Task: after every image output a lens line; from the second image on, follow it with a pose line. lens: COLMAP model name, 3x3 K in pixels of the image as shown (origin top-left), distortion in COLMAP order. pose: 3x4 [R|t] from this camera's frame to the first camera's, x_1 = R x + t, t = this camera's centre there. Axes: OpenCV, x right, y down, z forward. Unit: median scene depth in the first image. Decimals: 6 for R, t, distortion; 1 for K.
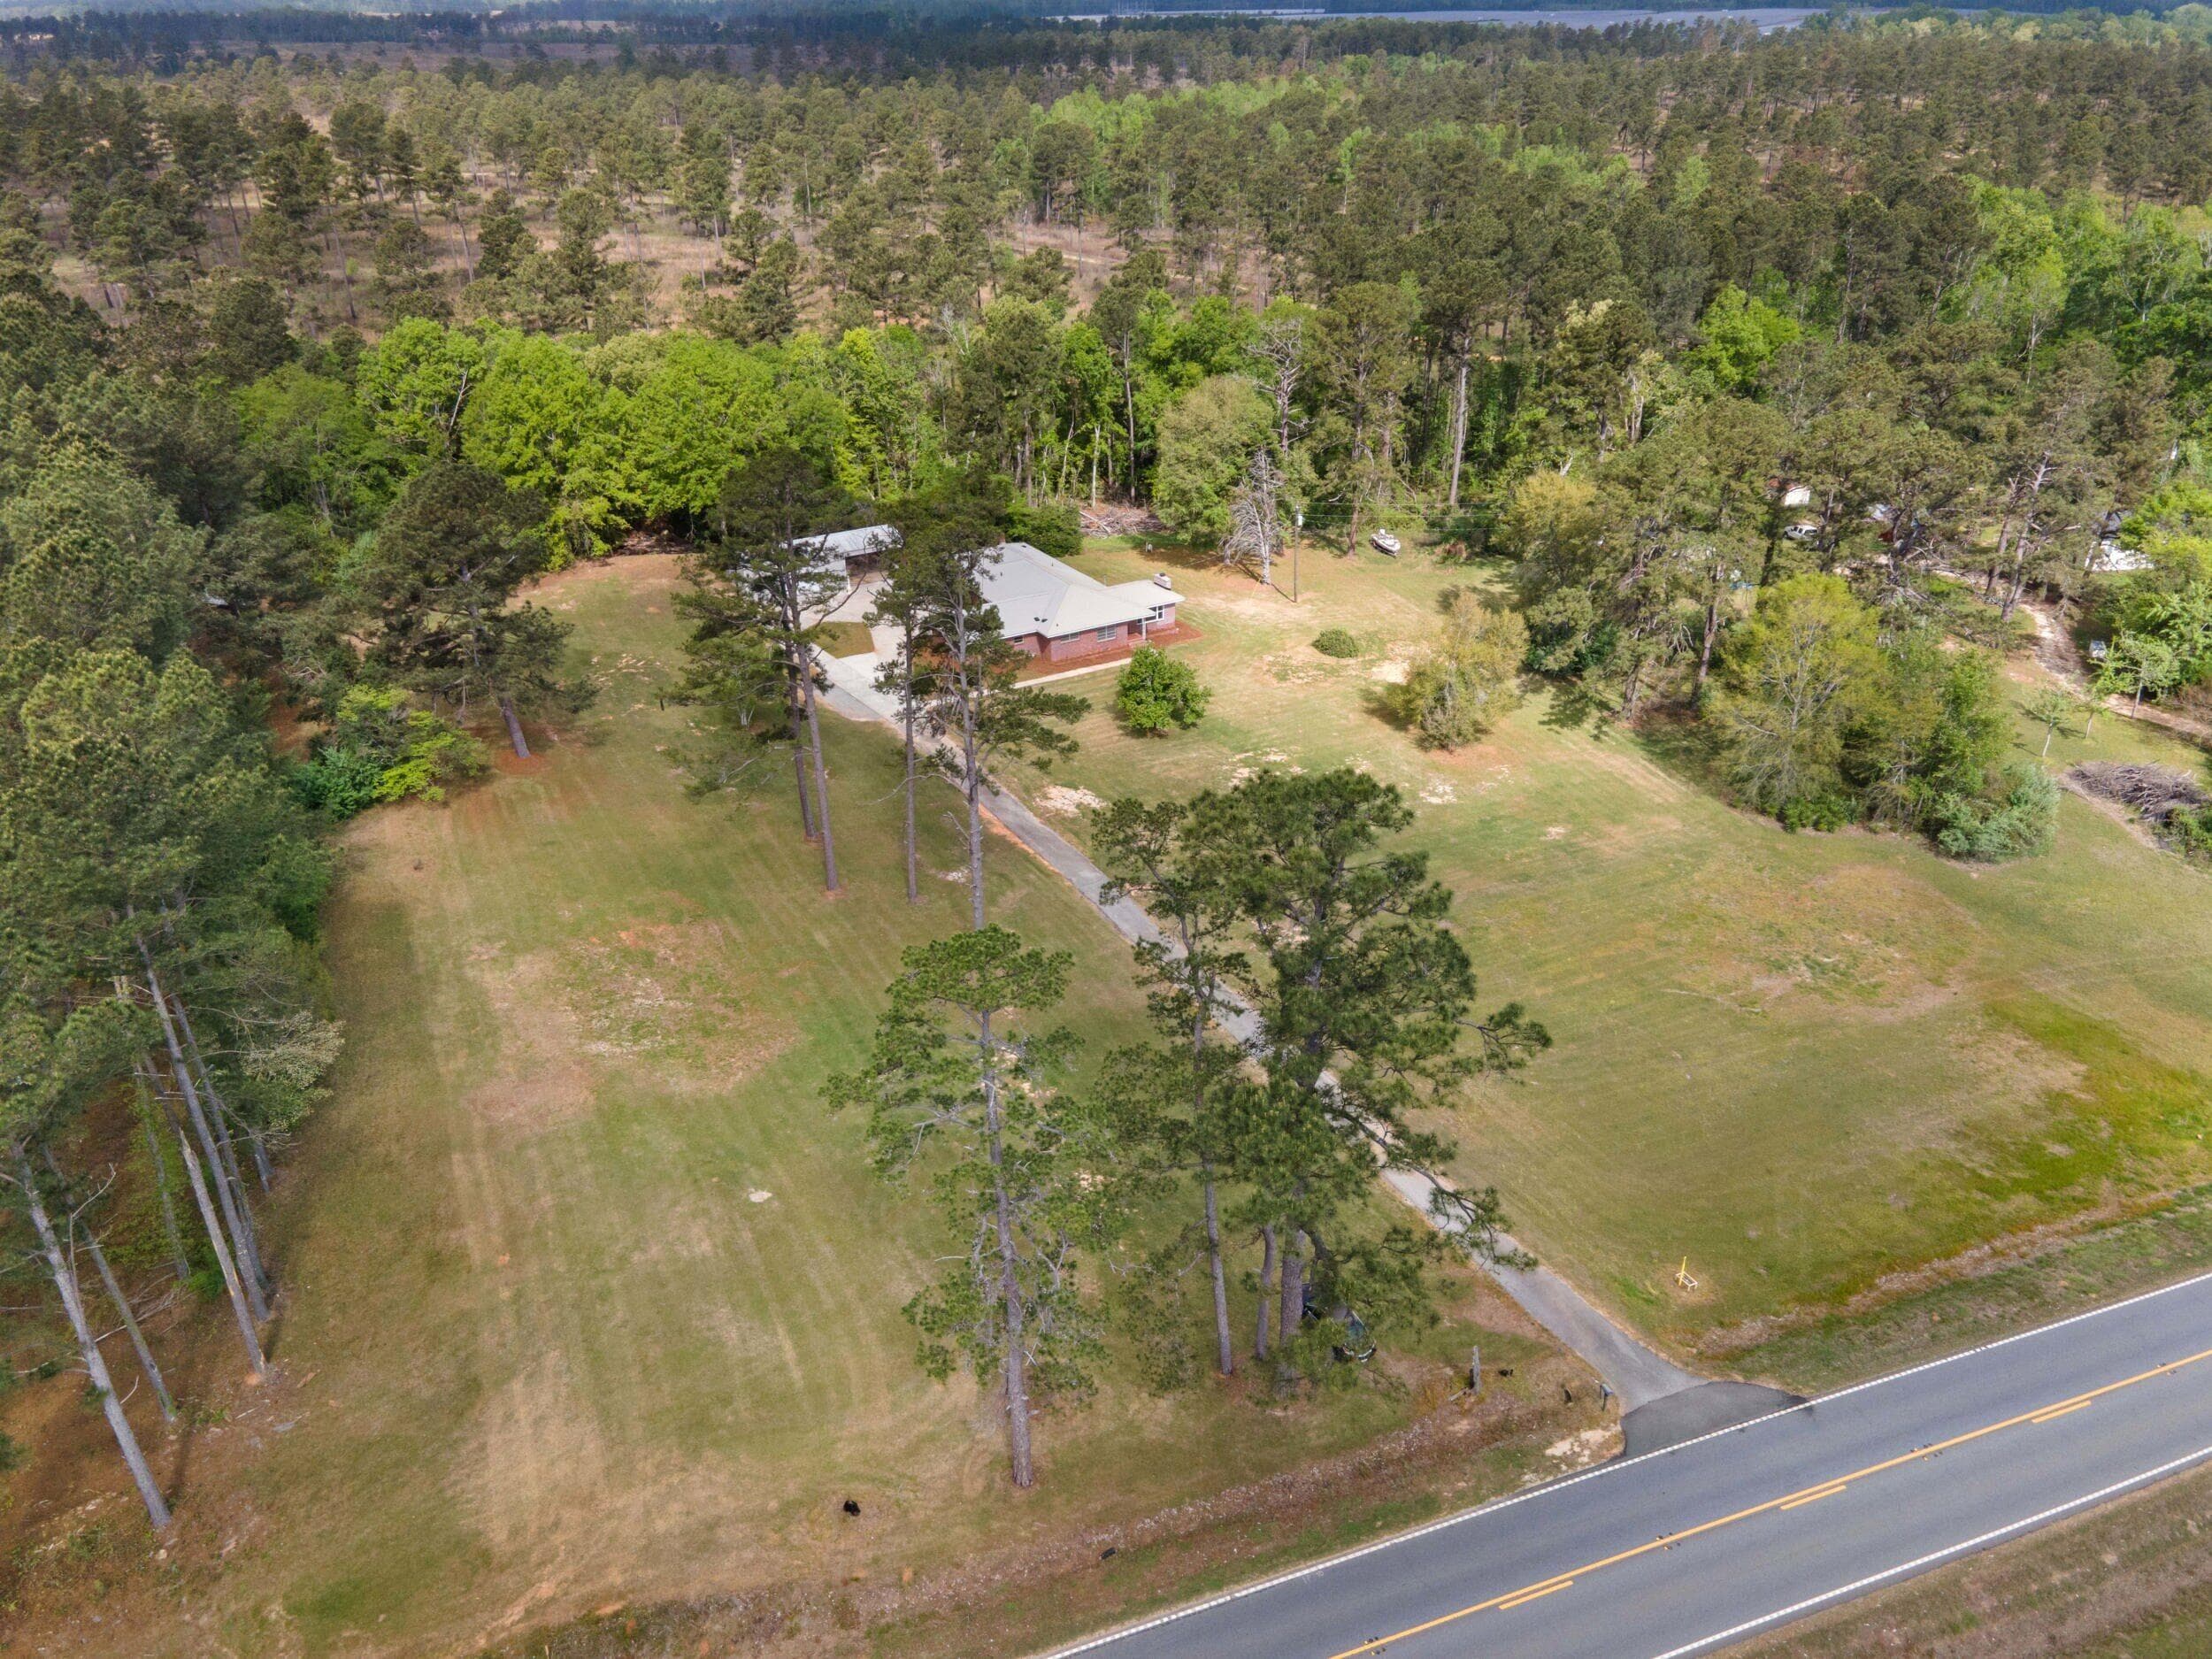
lens RADIAL K [[1618.5, 0, 1100.4], [0, 1618.5, 827.6], [0, 0, 1]] dist [0.039147, 0.002516]
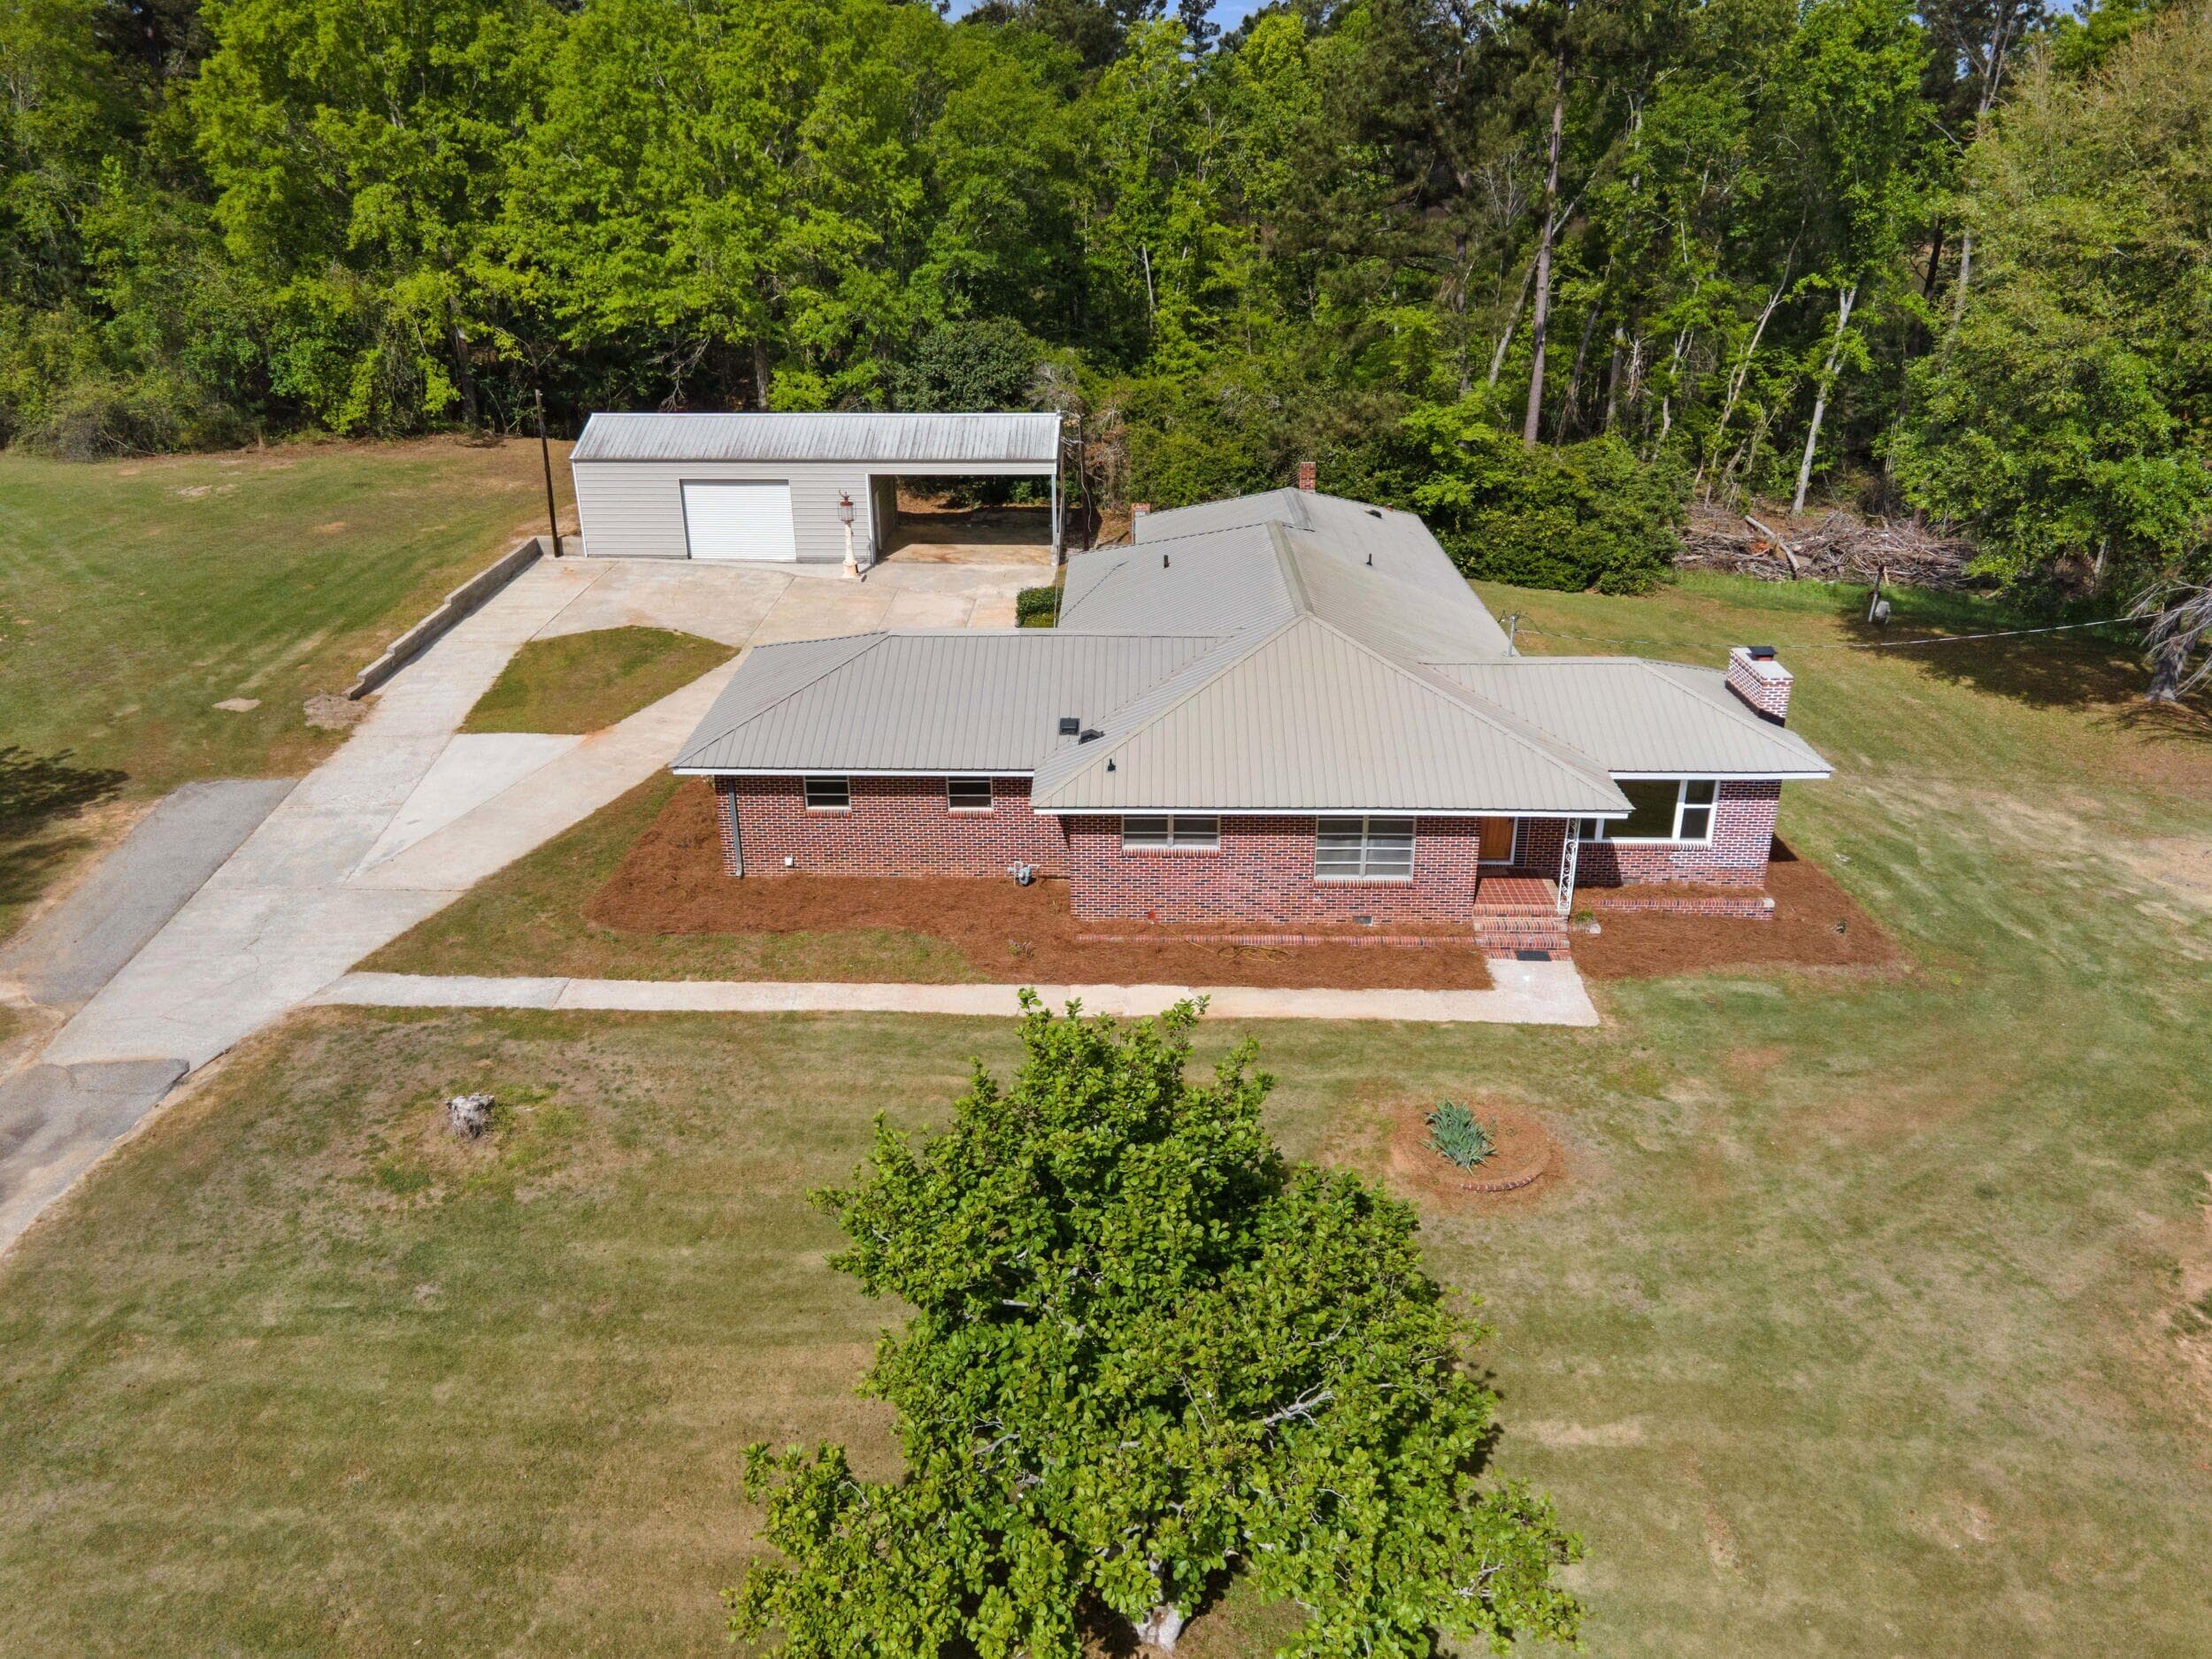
lens RADIAL K [[1618.5, 0, 1100.4], [0, 1618.5, 827.6], [0, 0, 1]] dist [0.039147, 0.002516]
pose [[0.847815, 0.213473, -0.485427, 0.071811], [-0.245327, 0.969438, -0.002149, -0.105074], [0.470133, 0.120911, 0.874274, 0.732133]]
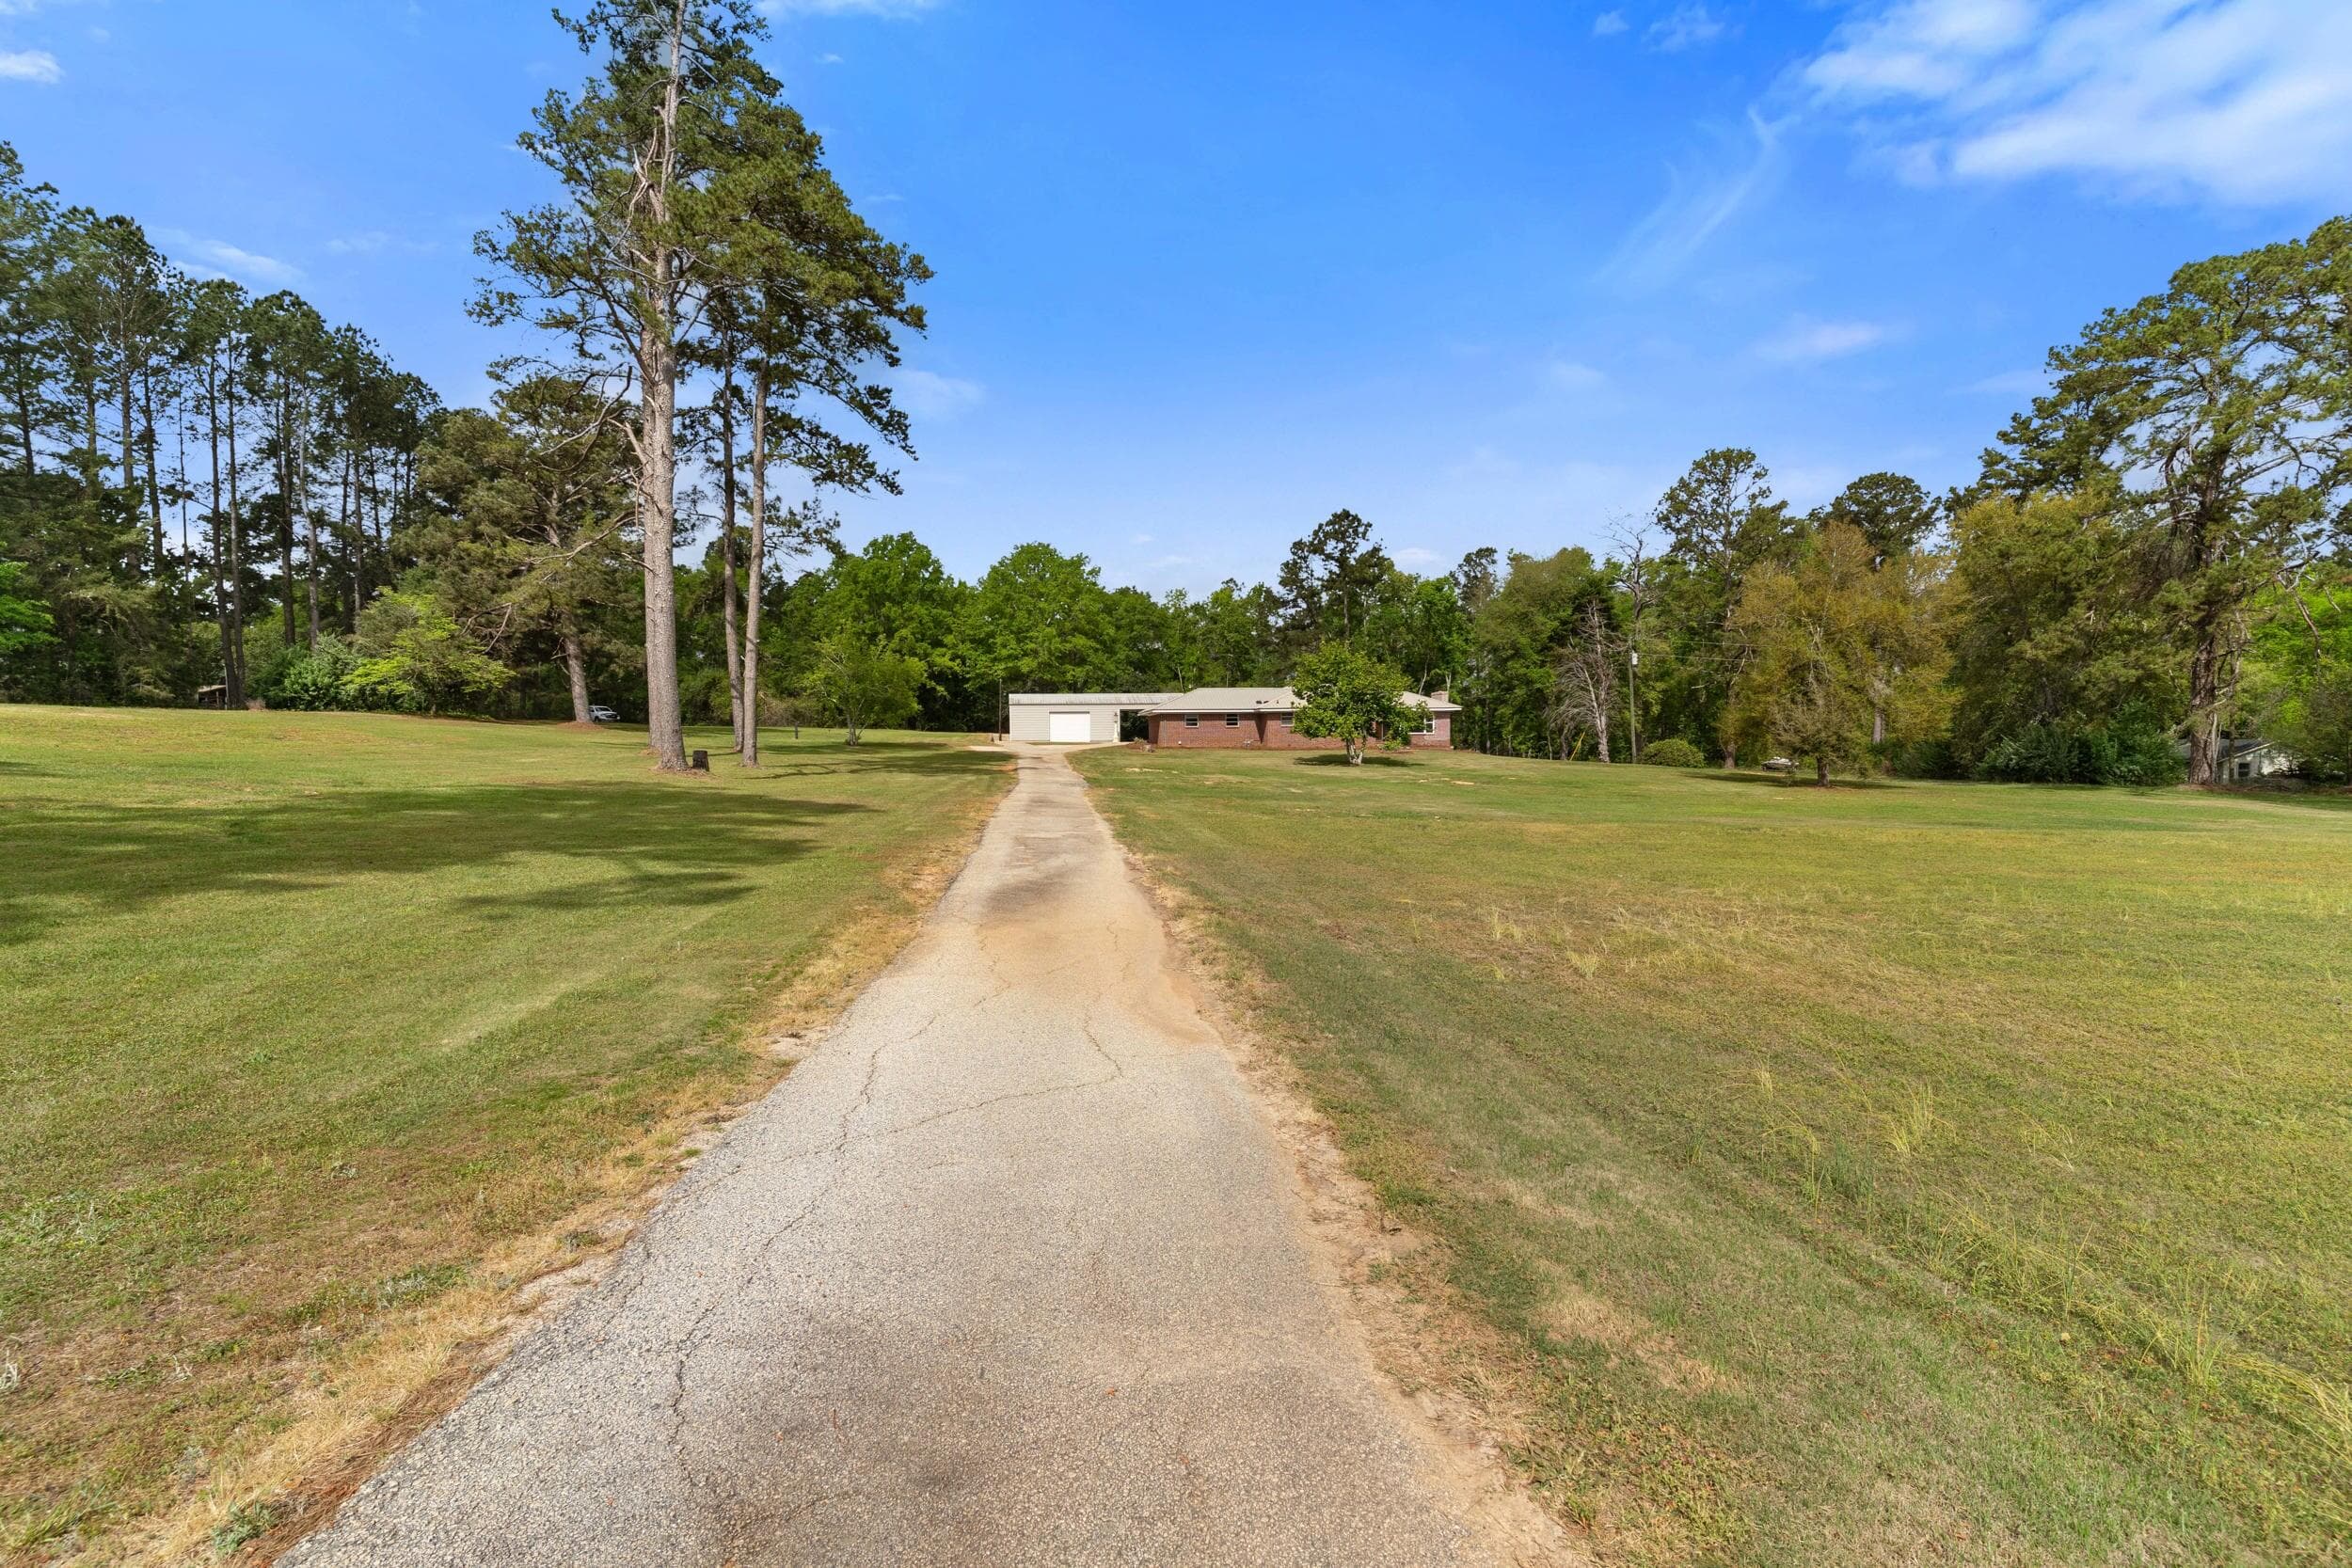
lens RADIAL K [[1120.3, 0, 1162.8], [0, 1120.3, 779.3], [0, 0, 1]] dist [0.000414, -0.000422]
pose [[0.919088, 0.013065, -0.393835, 0.127593], [-0.179851, 0.903186, -0.389753, 0.124498], [0.350614, 0.429049, 0.832458, 0.480811]]
